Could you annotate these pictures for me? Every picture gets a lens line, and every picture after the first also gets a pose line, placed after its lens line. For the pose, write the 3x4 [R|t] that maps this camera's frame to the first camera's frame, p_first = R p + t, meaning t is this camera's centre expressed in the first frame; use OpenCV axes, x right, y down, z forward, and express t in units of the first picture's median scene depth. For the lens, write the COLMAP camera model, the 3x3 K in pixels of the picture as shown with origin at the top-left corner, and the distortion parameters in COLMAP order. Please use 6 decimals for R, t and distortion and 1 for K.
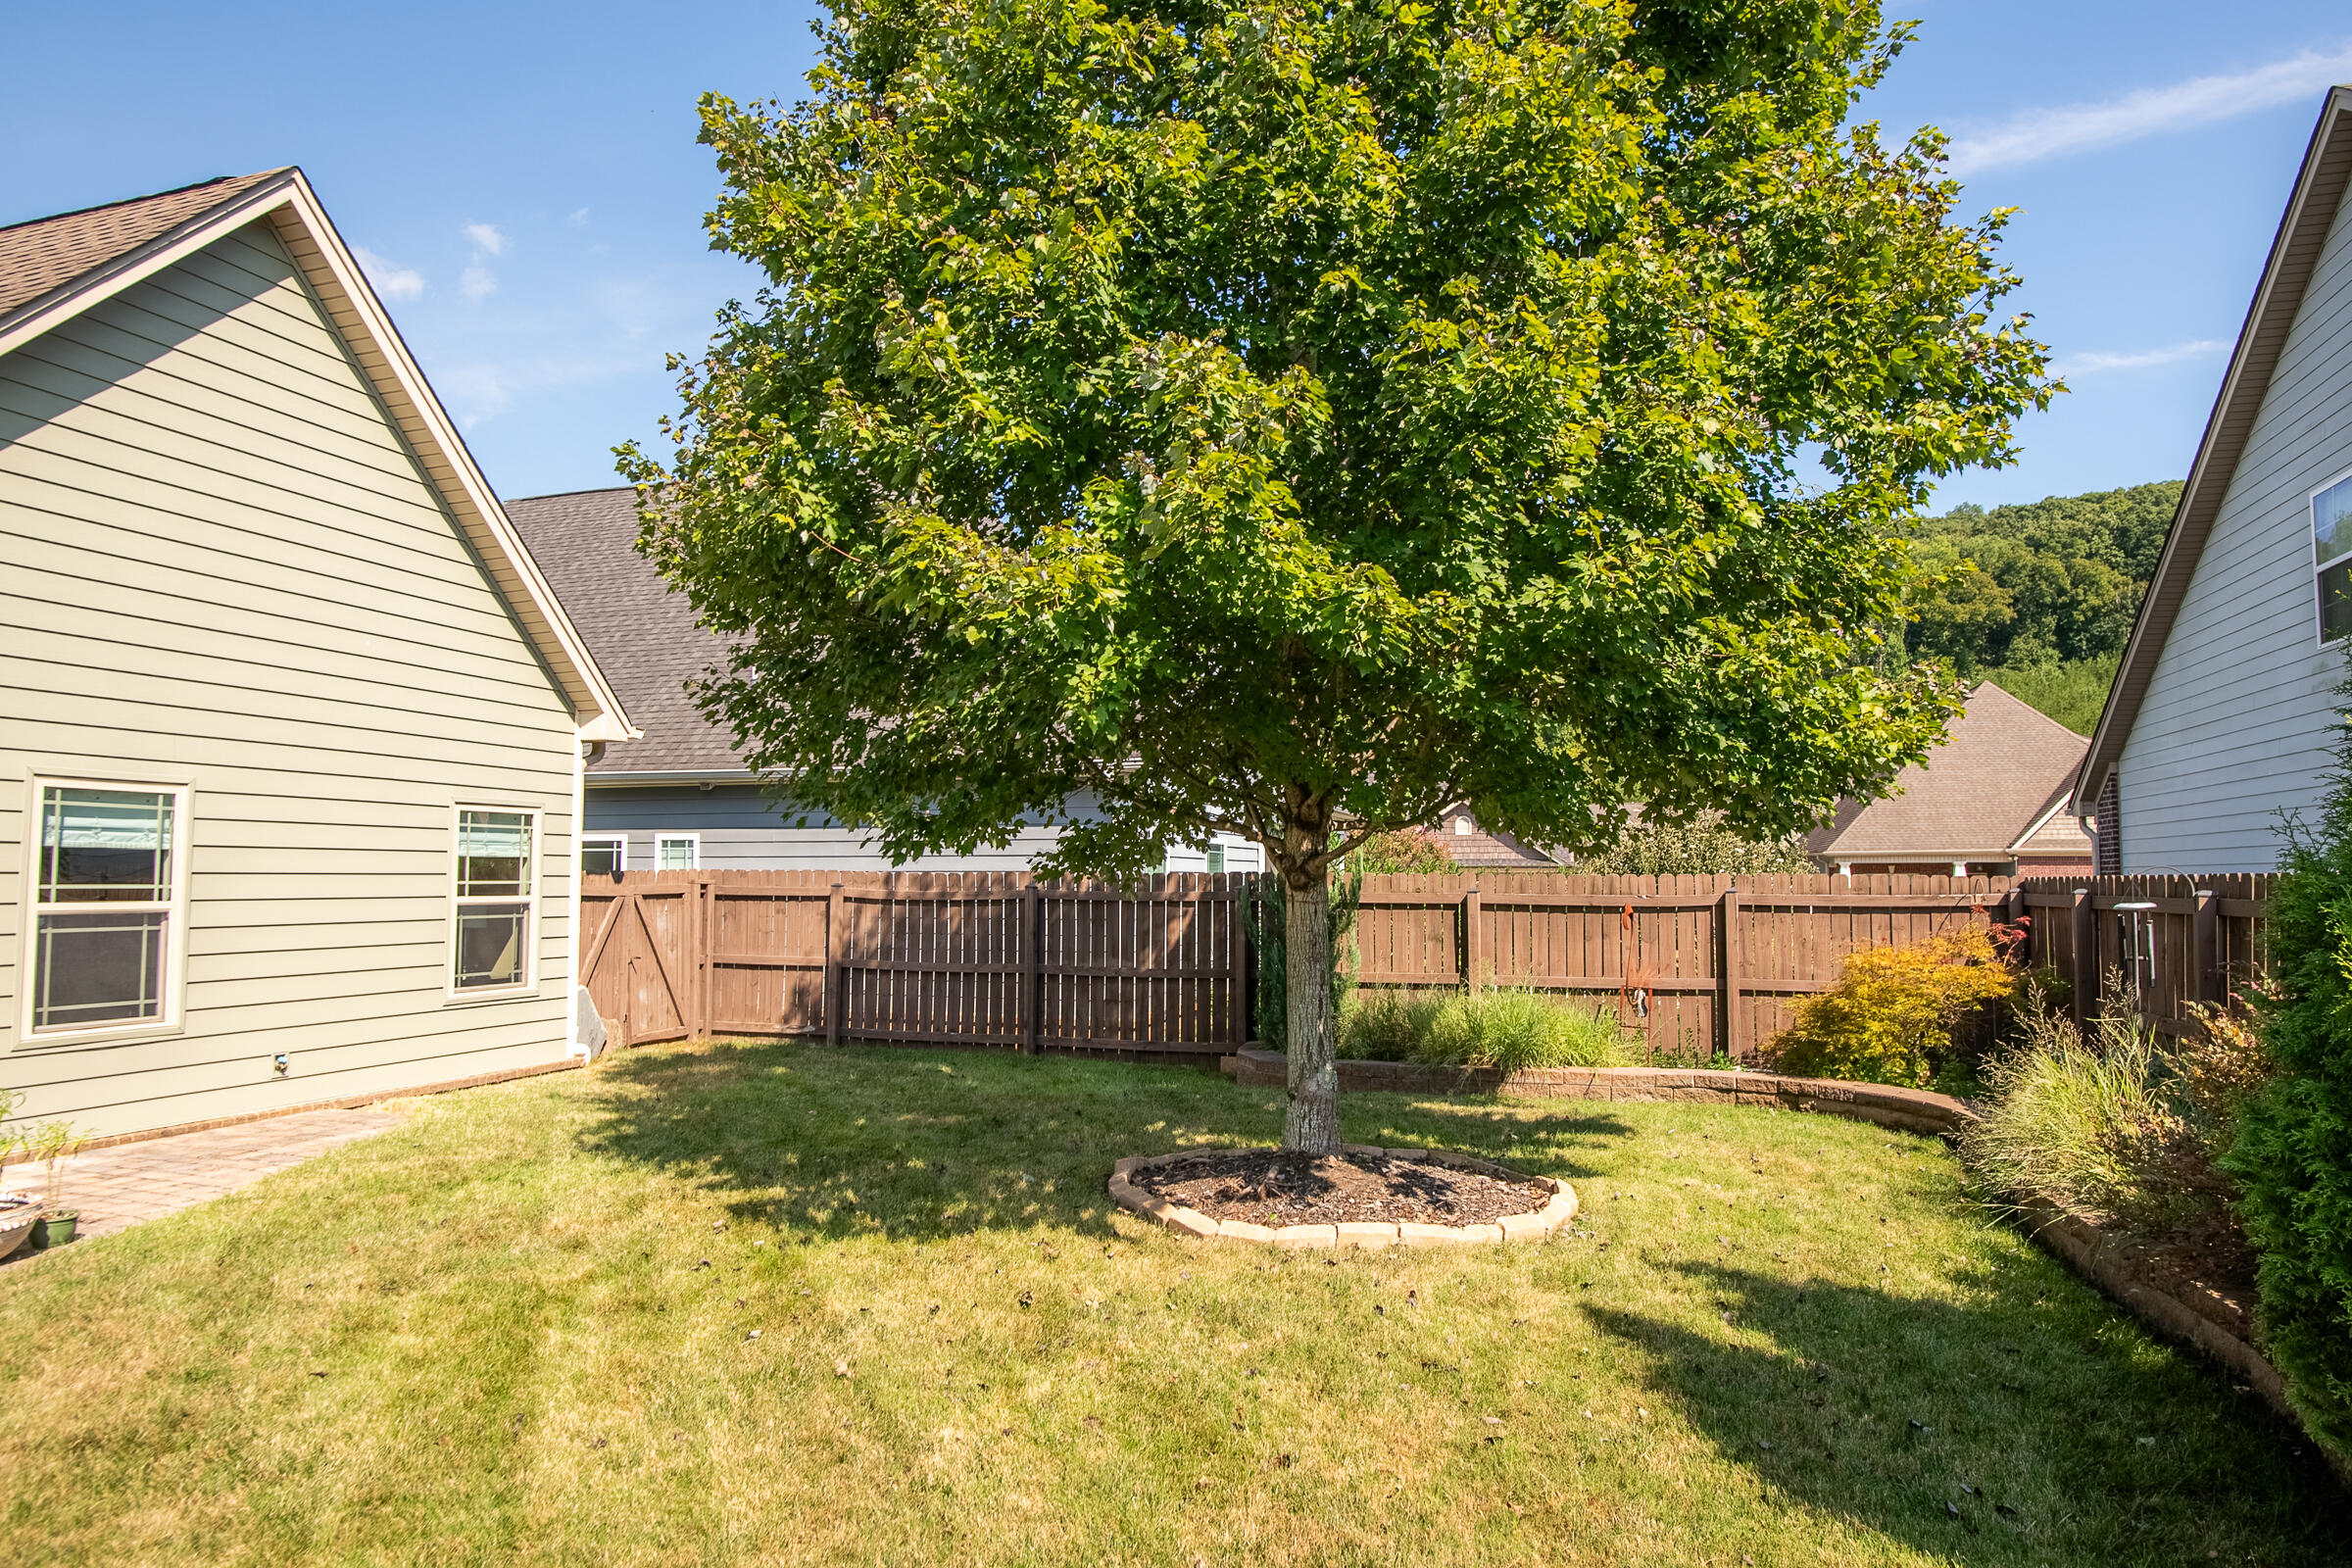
lens RADIAL K [[1378.1, 0, 1179.2], [0, 1378.1, 799.2], [0, 0, 1]] dist [-0.024077, 0.002968]
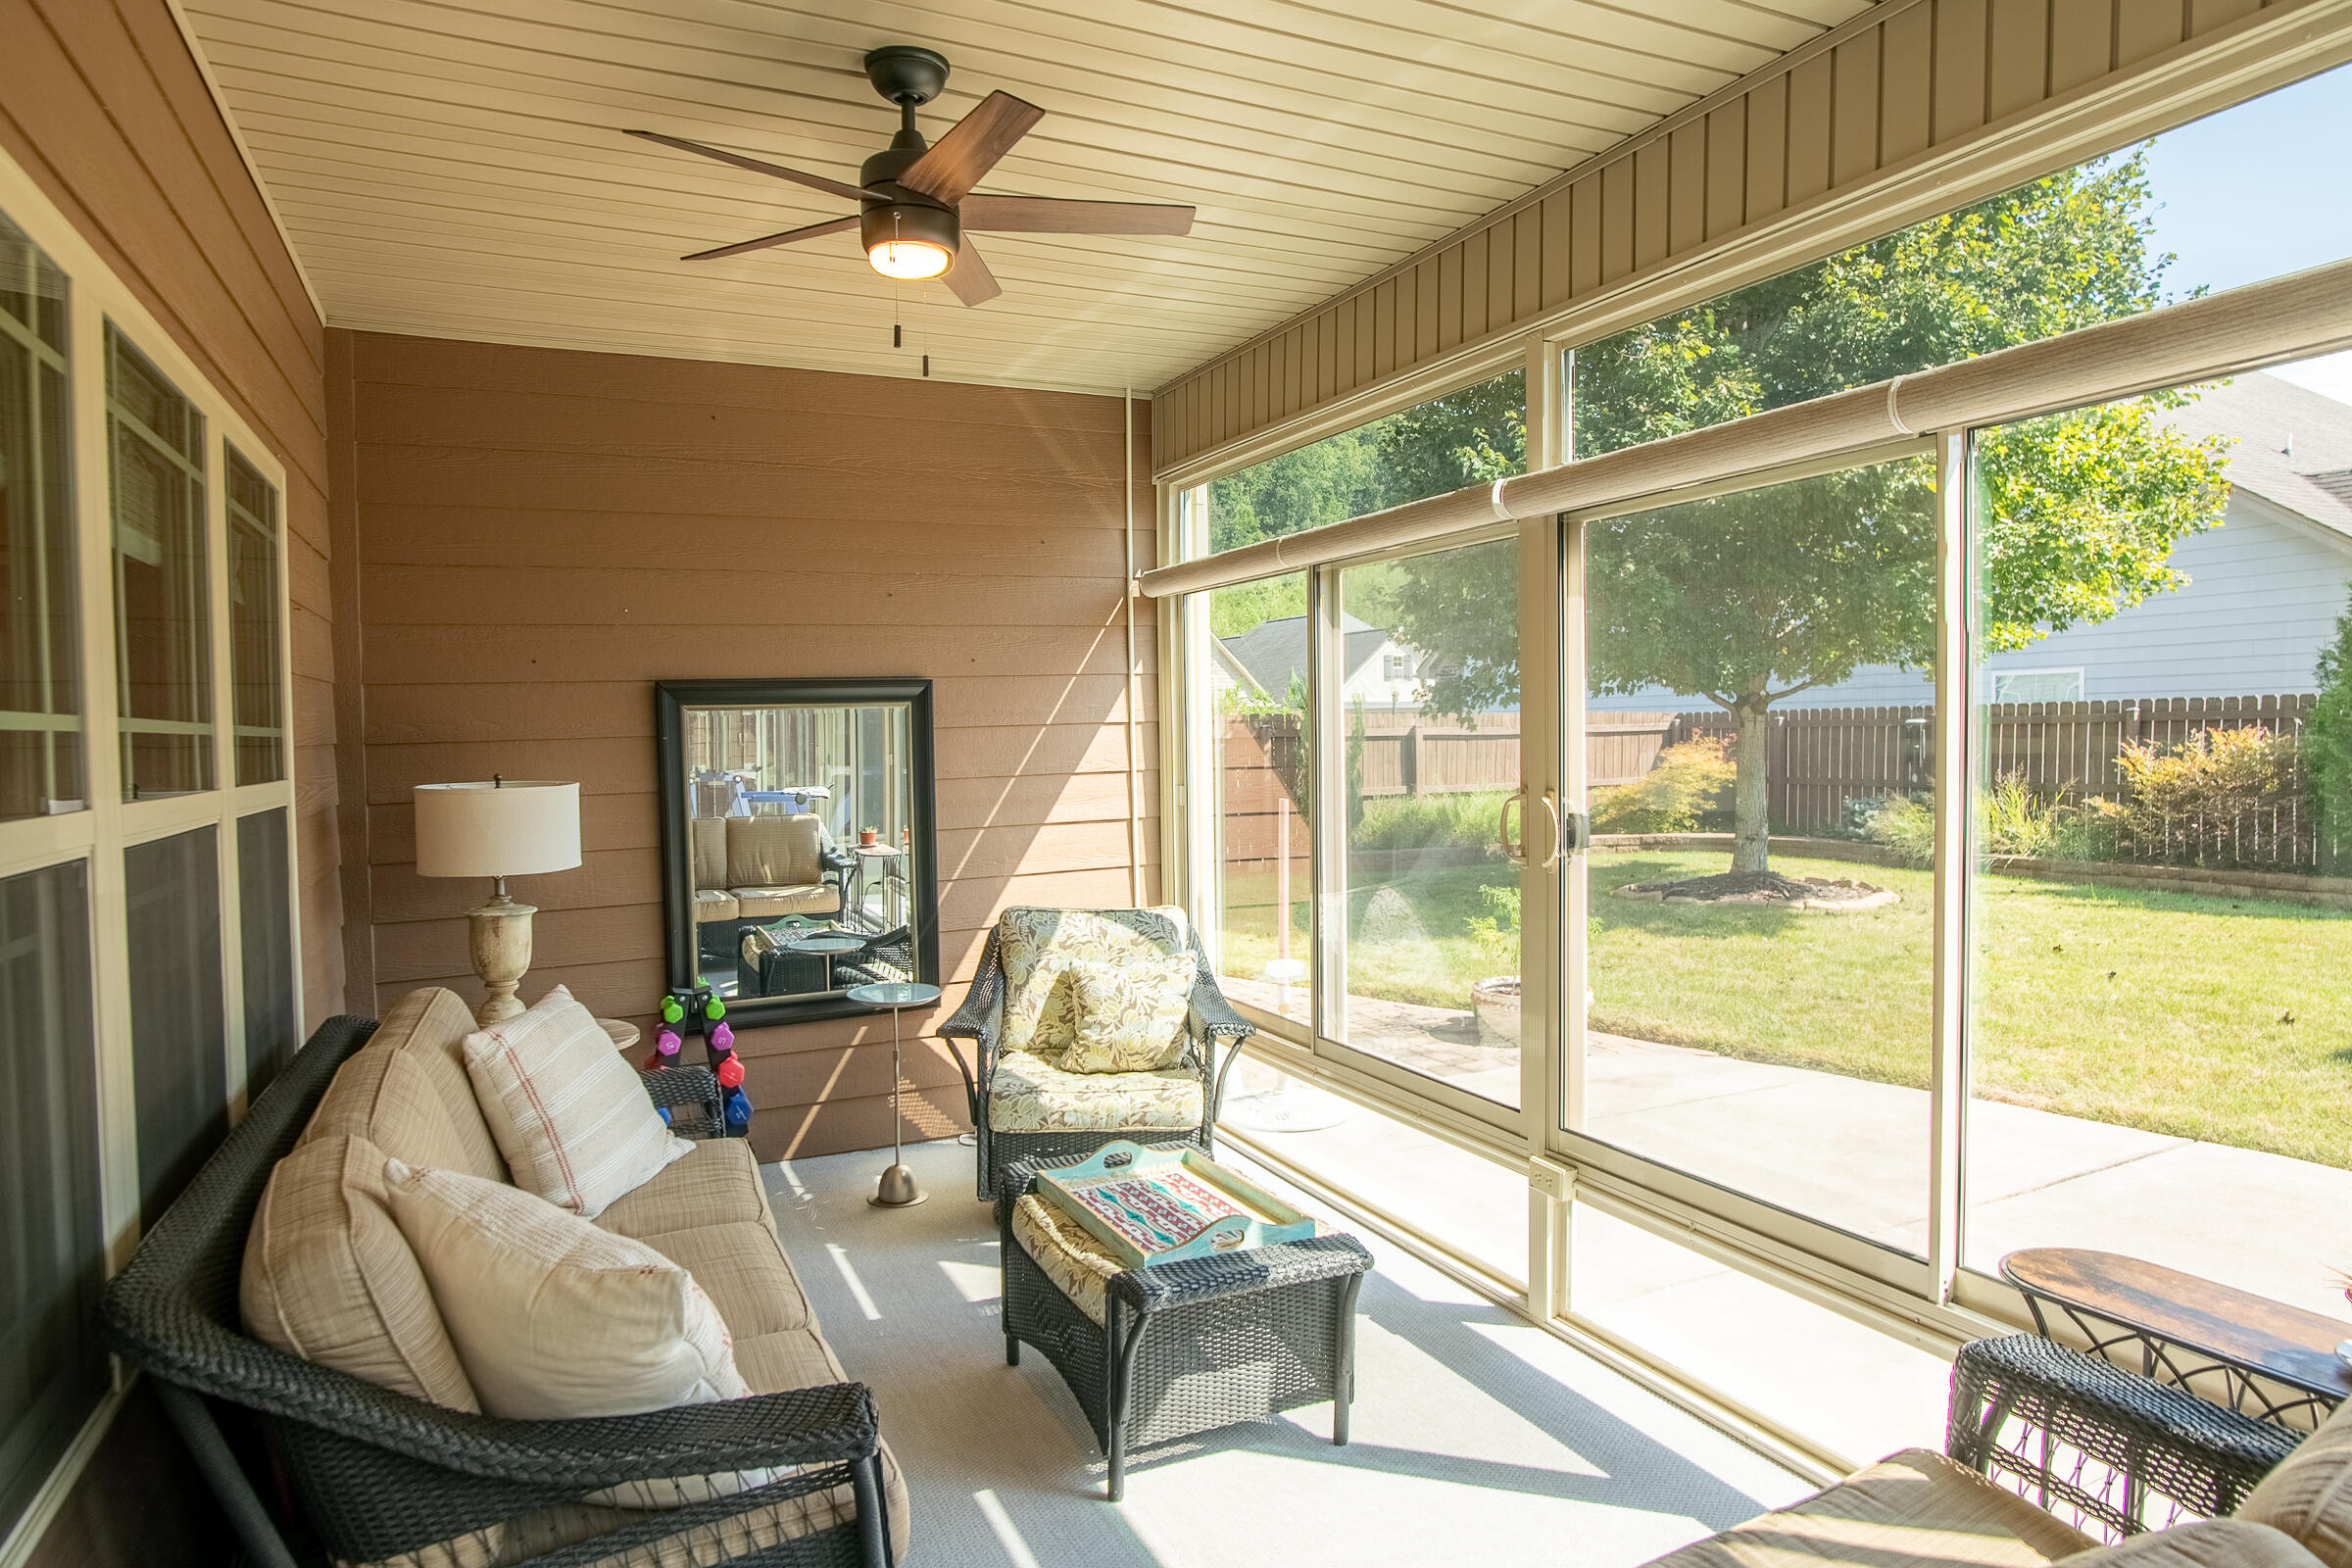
lens RADIAL K [[1378.1, 0, 1179.2], [0, 1378.1, 799.2], [0, 0, 1]] dist [-0.024077, 0.002968]
pose [[0.716072, -0.050378, 0.696206, -0.941065], [-0.018753, 0.995644, 0.091333, 0.016646], [-0.697774, -0.078458, 0.712008, 0.166623]]
